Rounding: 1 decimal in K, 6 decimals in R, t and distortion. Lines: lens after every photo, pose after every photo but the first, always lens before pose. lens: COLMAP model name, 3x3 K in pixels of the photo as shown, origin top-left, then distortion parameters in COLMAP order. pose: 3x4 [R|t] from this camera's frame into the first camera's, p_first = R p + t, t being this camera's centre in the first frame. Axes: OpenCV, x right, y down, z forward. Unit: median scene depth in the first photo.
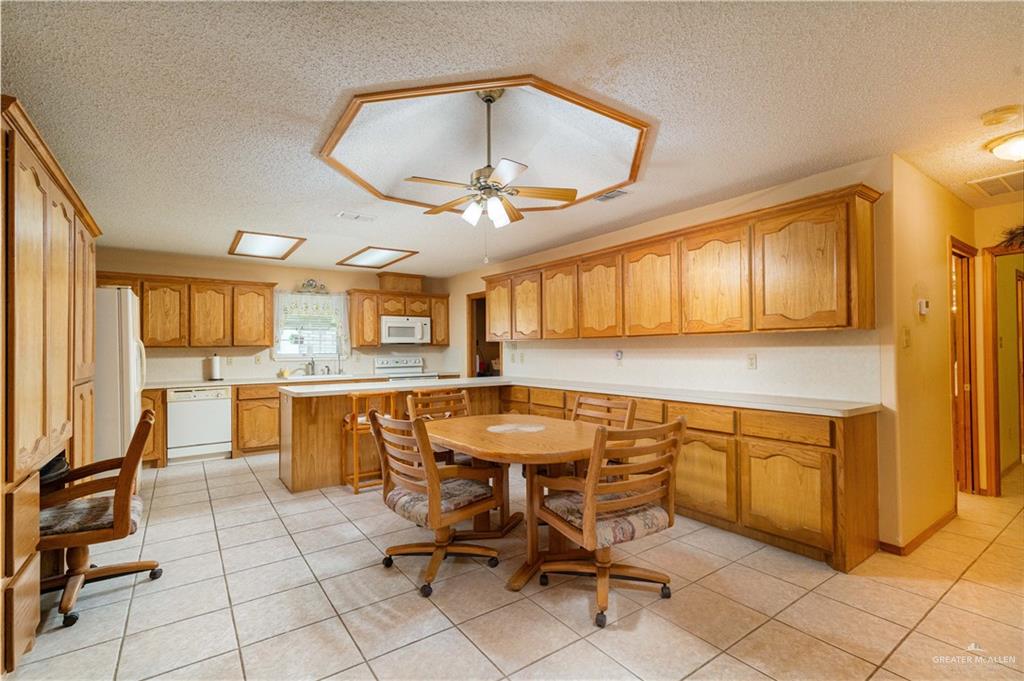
lens RADIAL K [[465.9, 0, 503.7], [0, 465.9, 342.8], [0, 0, 1]] dist [0.004273, 0.000249]
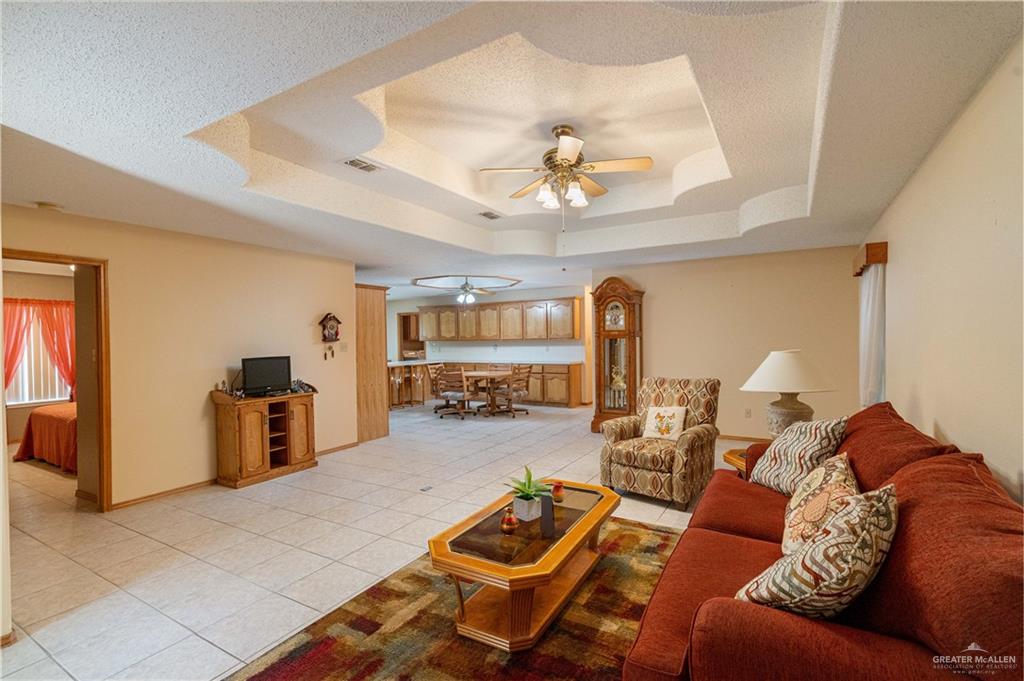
lens RADIAL K [[465.9, 0, 515.2], [0, 465.9, 342.4], [0, 0, 1]] dist [0.004273, 0.000249]
pose [[0.908873, -0.006051, 0.417029, -0.629493], [0.000136, 0.999899, 0.014211, -0.031422], [-0.417072, -0.012859, 0.908782, -1.135560]]
